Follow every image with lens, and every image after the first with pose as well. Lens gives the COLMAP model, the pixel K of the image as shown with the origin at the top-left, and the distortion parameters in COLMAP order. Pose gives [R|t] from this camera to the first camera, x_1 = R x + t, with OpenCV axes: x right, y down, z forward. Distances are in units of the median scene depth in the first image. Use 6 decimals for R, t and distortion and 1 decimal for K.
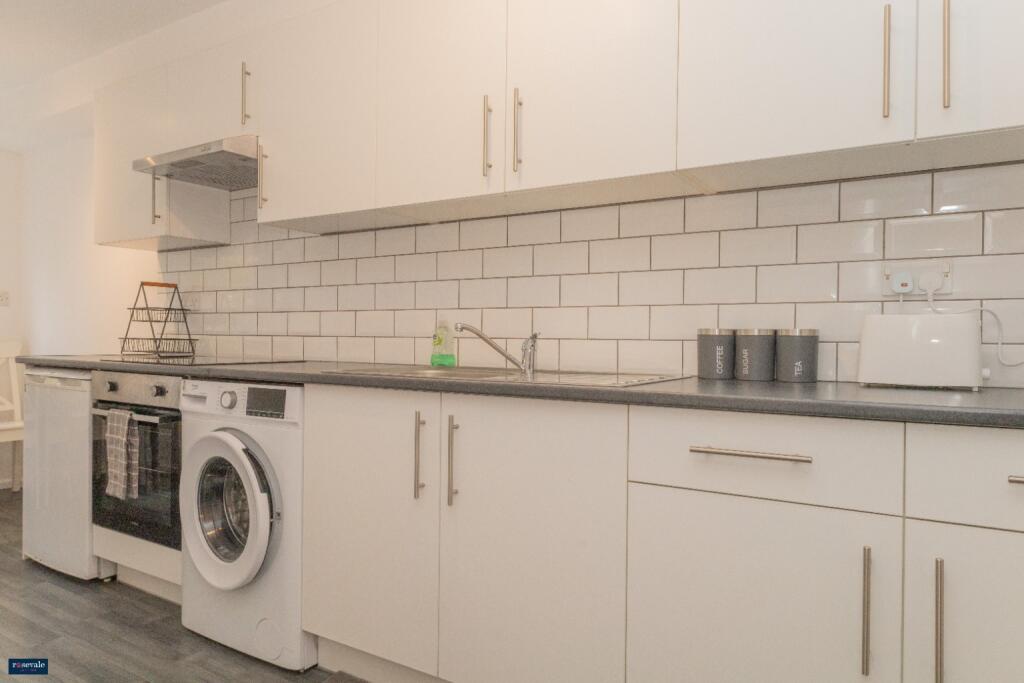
lens RADIAL K [[674.7, 0, 513.9], [0, 674.7, 338.6], [0, 0, 1]] dist [0.010643, 0.000651]
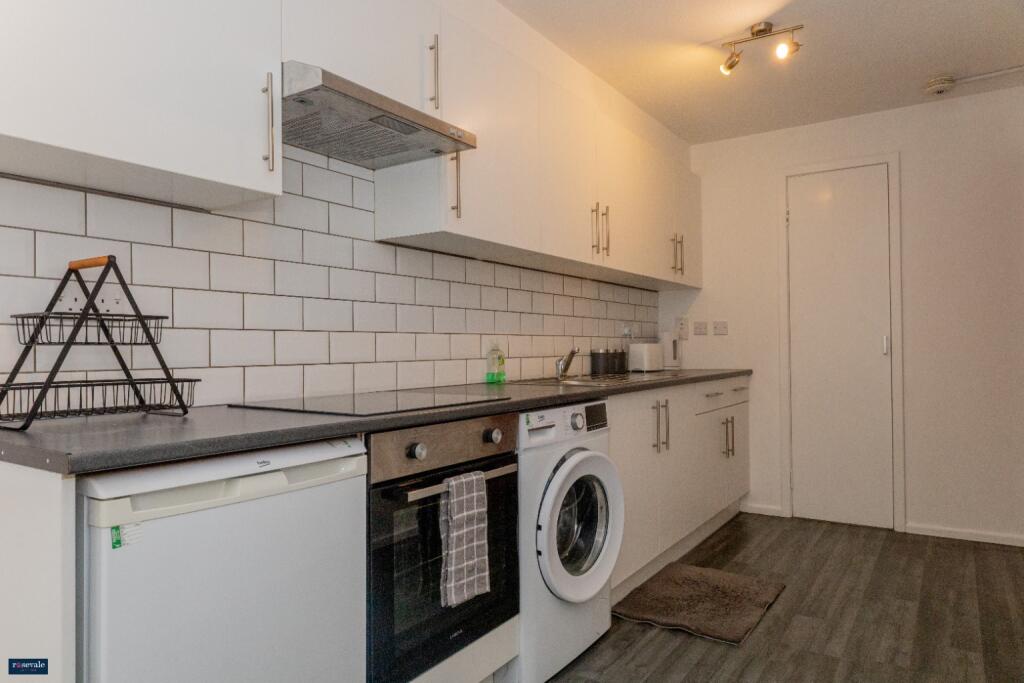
lens RADIAL K [[674.7, 0, 513.3], [0, 674.7, 343.4], [0, 0, 1]] dist [0.010643, 0.000651]
pose [[0.004010, -0.003267, 0.999987, -1.096567], [0.012512, 0.999917, 0.003217, -0.026934], [-0.999914, 0.012499, 0.004050, 0.812484]]
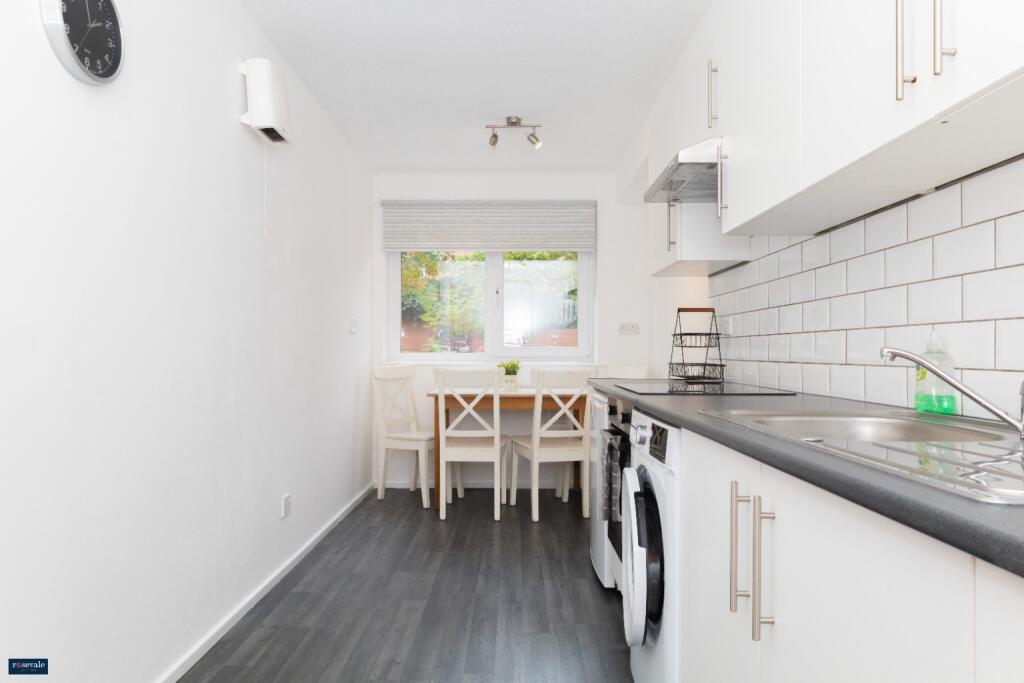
lens RADIAL K [[674.7, 0, 511.9], [0, 674.7, 344.6], [0, 0, 1]] dist [0.010643, 0.000651]
pose [[0.519534, -0.018894, -0.854241, 0.202340], [0.001087, 0.999769, -0.021452, -0.008286], [0.854449, 0.010217, 0.519435, 0.277119]]
